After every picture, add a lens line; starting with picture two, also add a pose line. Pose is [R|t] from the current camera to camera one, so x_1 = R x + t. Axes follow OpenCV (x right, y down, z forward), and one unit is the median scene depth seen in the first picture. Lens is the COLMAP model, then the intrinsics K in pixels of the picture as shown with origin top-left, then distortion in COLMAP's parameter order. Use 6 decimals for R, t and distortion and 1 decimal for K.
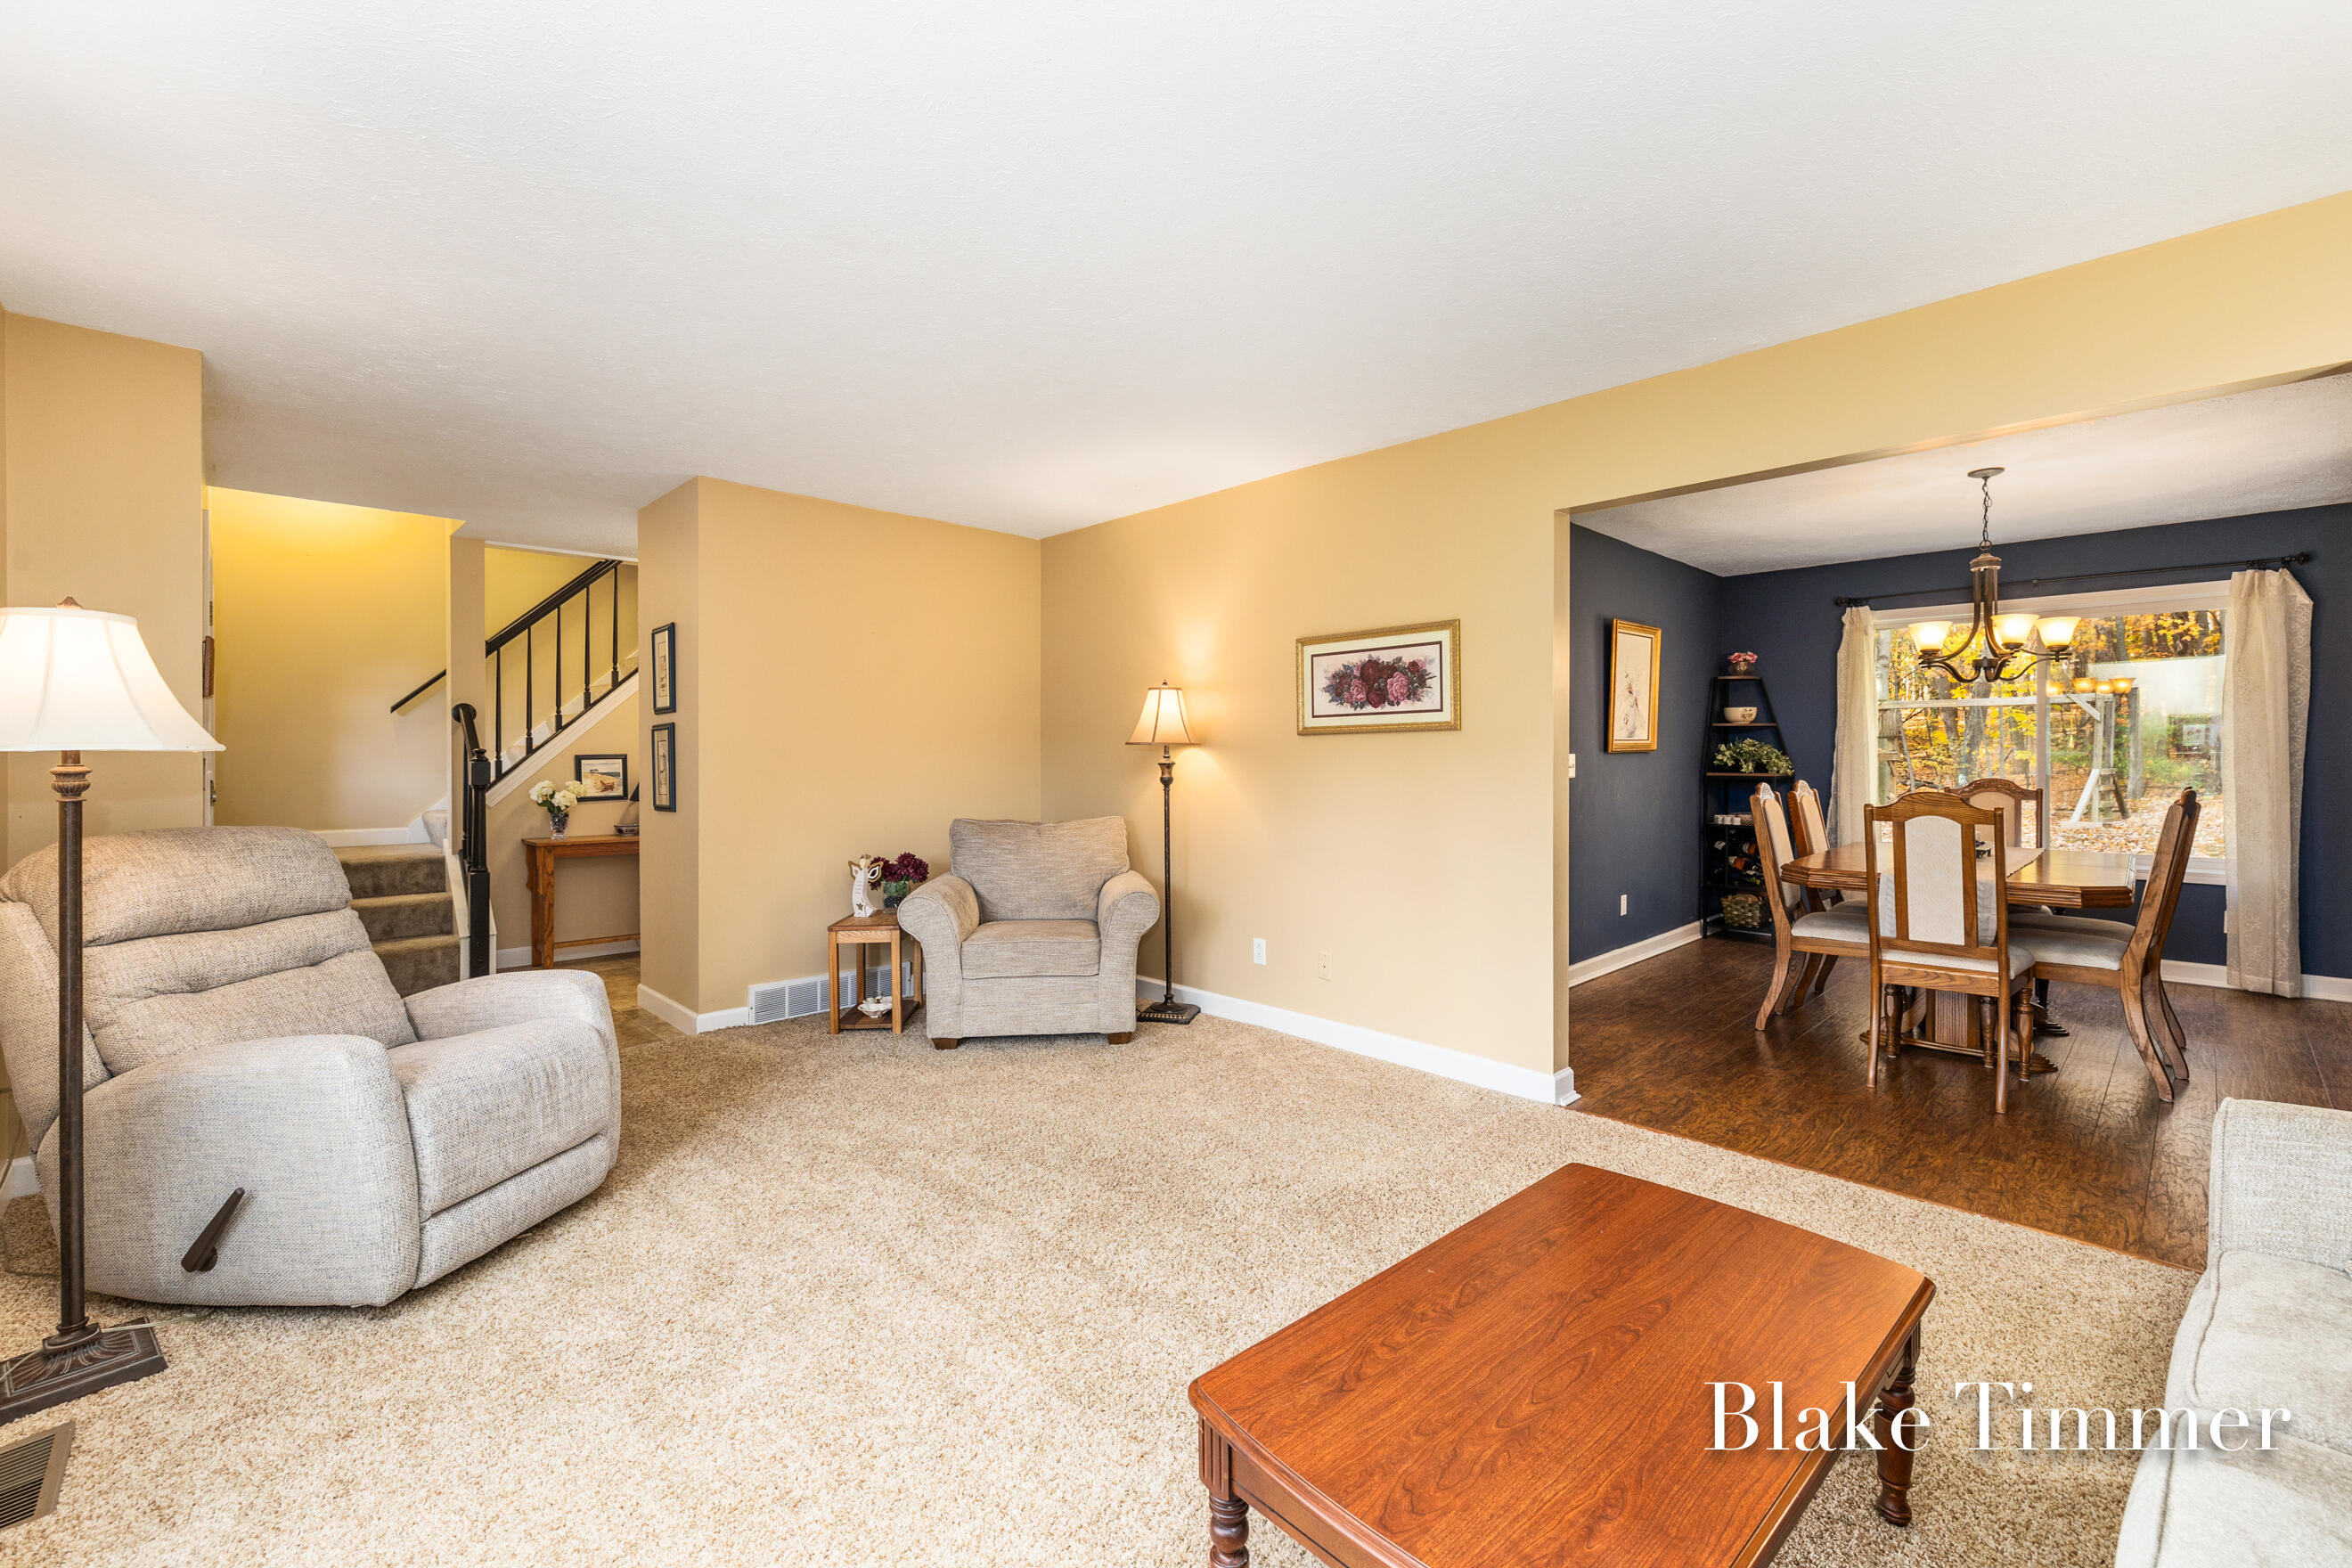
lens RADIAL K [[987.2, 0, 1170.3], [0, 987.2, 760.7], [0, 0, 1]] dist [0.001461, -0.000747]
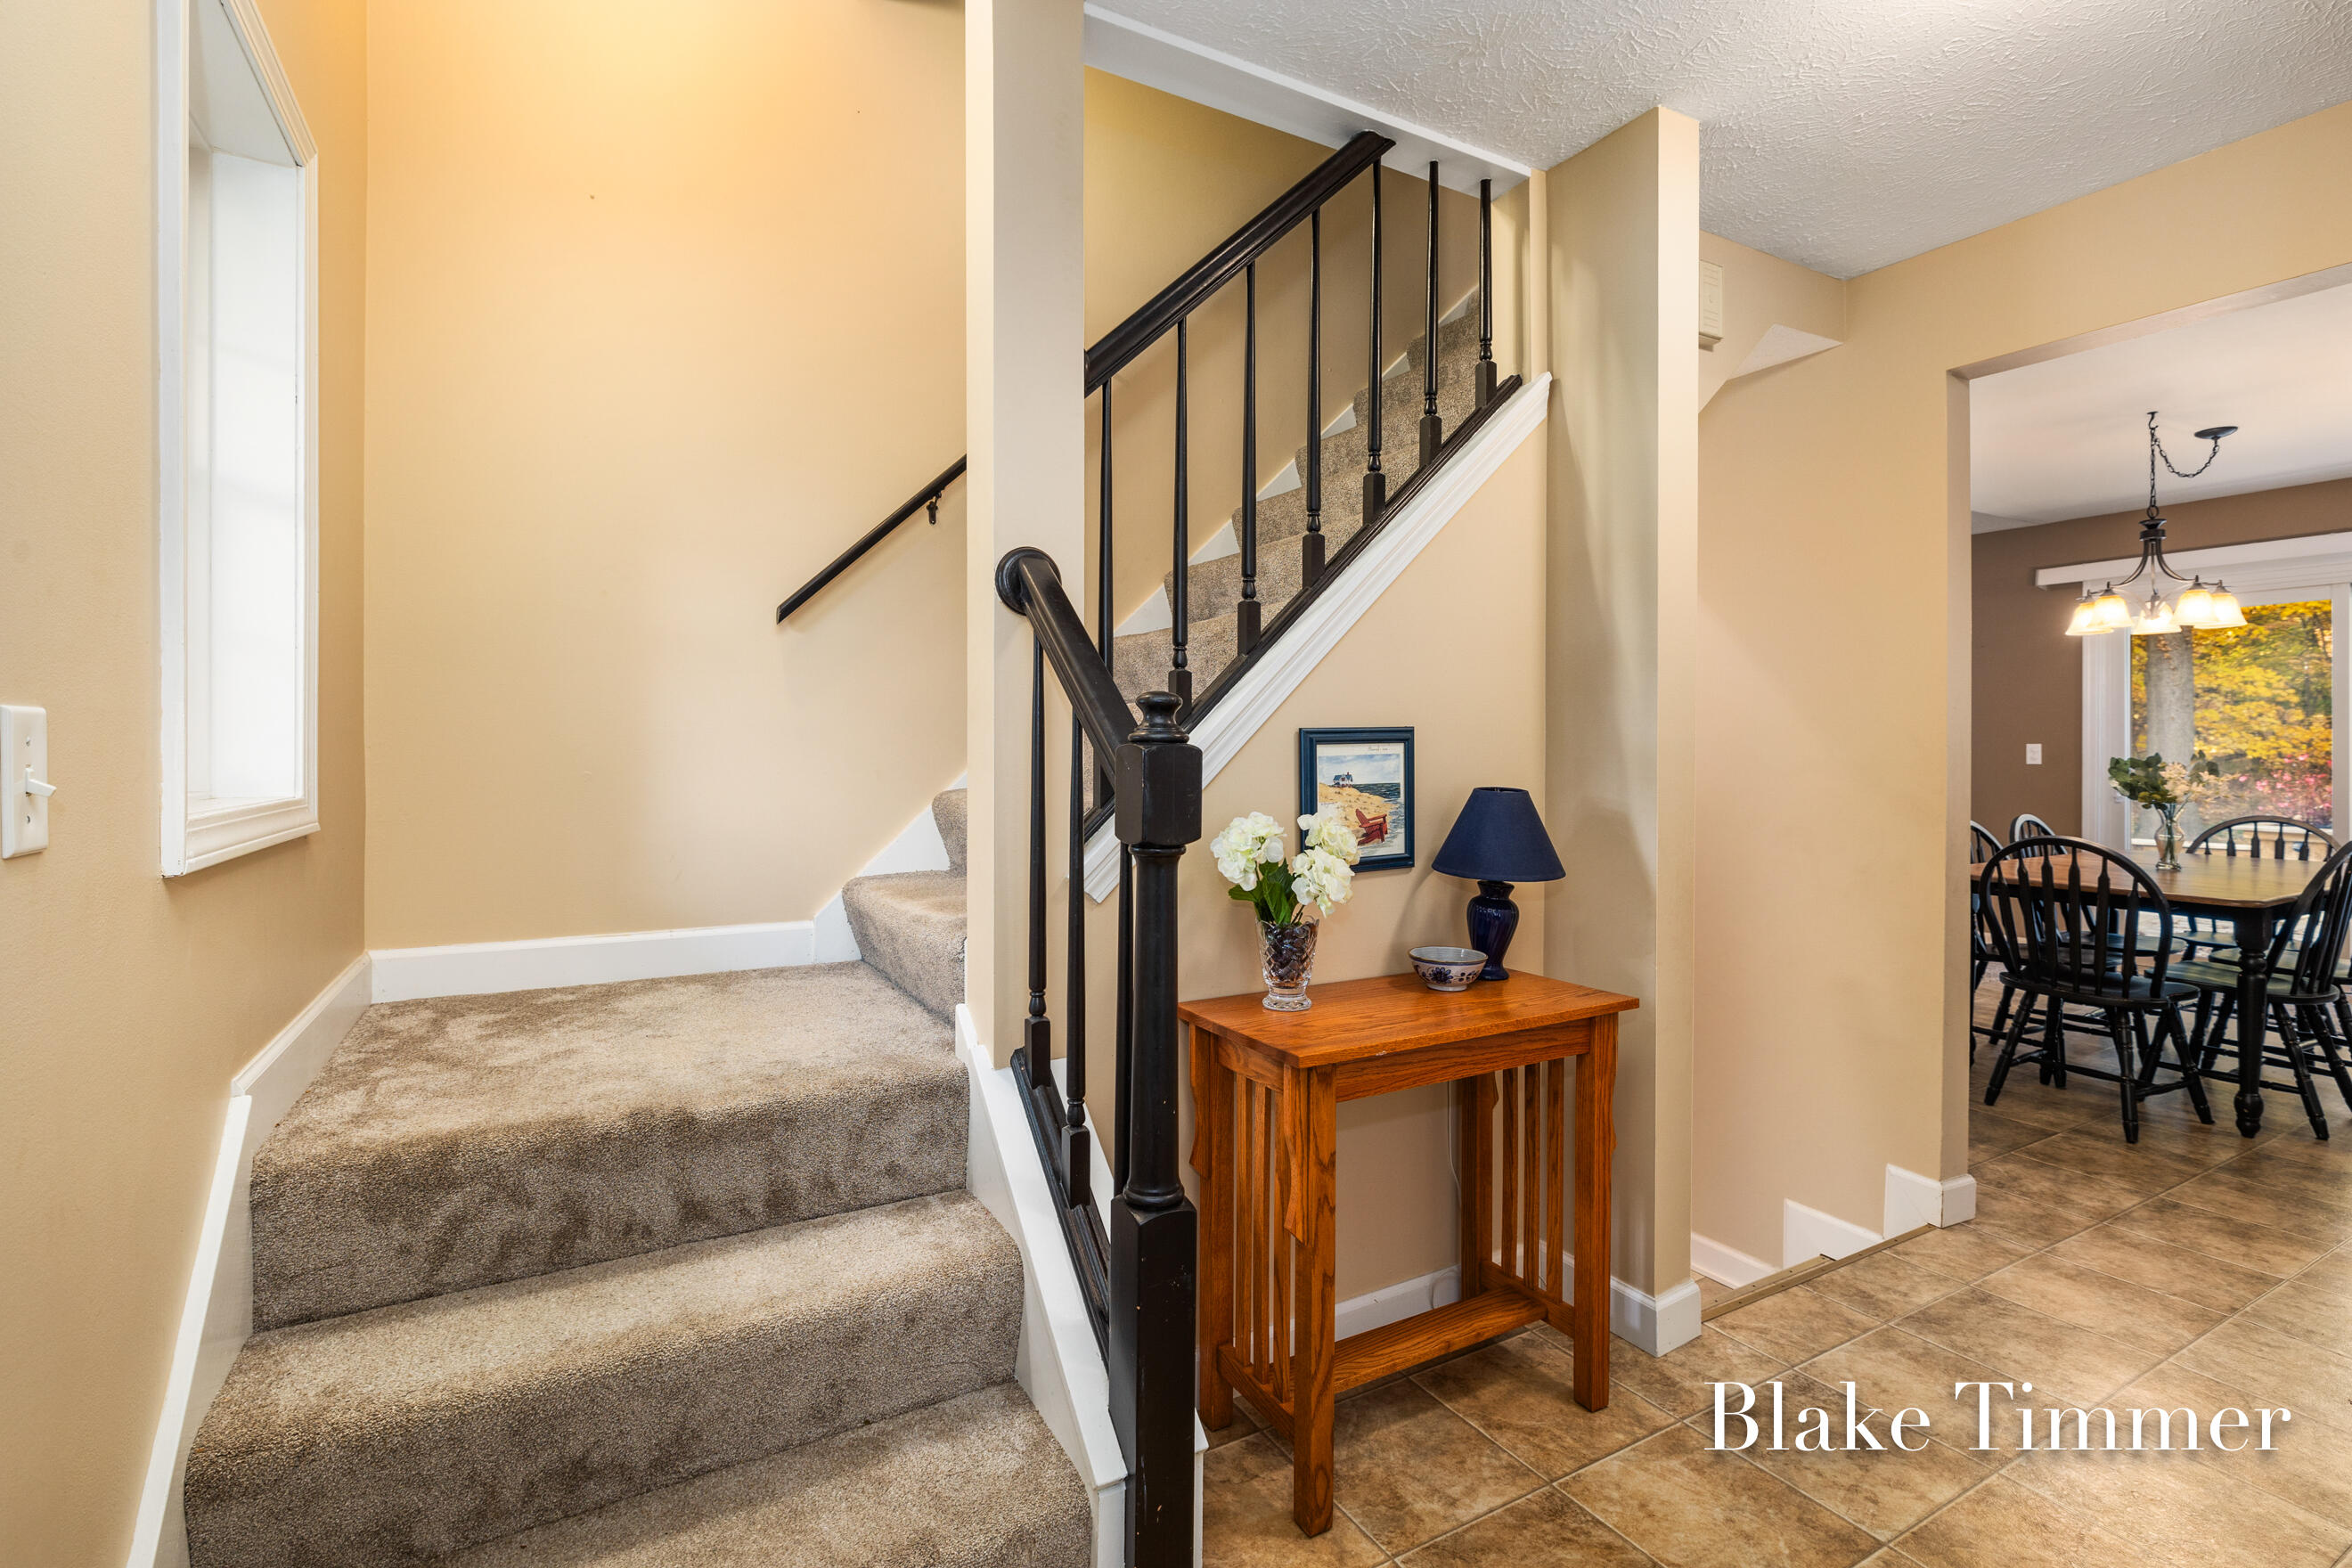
lens RADIAL K [[1053.9, 0, 1126.8], [0, 1053.9, 755.4], [0, 0, 1]] dist [-0.005445, 0.001486]
pose [[0.959968, 0.002089, -0.280101, -0.559352], [-0.002737, 0.999994, -0.001924, 0.003412], [0.280095, 0.002614, 0.959969, 0.662304]]
